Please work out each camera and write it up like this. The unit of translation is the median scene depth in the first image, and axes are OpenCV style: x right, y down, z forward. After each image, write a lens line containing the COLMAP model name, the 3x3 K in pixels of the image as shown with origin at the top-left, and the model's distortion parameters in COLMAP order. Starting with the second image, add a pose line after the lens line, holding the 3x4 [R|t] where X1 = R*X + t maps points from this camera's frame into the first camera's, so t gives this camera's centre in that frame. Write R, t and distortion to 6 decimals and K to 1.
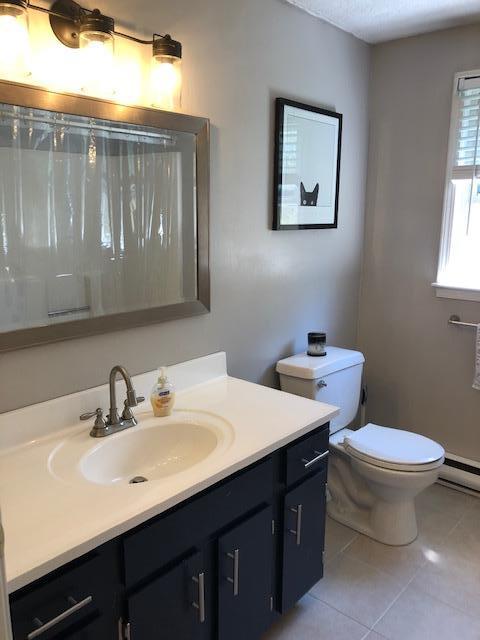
lens RADIAL K [[527.1, 0, 240.0], [0, 527.1, 320.0], [0, 0, 1]] dist [0.011572, 0.013962]
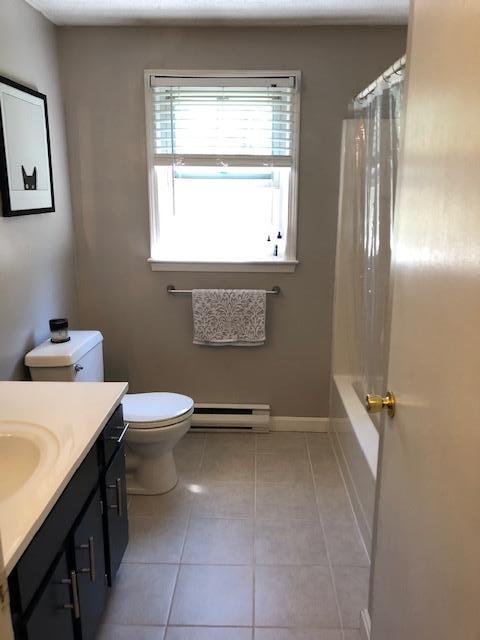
lens RADIAL K [[528.1, 0, 240.0], [0, 528.1, 320.0], [0, 0, 1]] dist [0.000881, 0.000139]
pose [[0.765057, -0.157453, 0.624416, -0.214905], [0.124870, 0.987516, 0.096016, -0.026916], [-0.631739, 0.004513, 0.775168, 0.013767]]
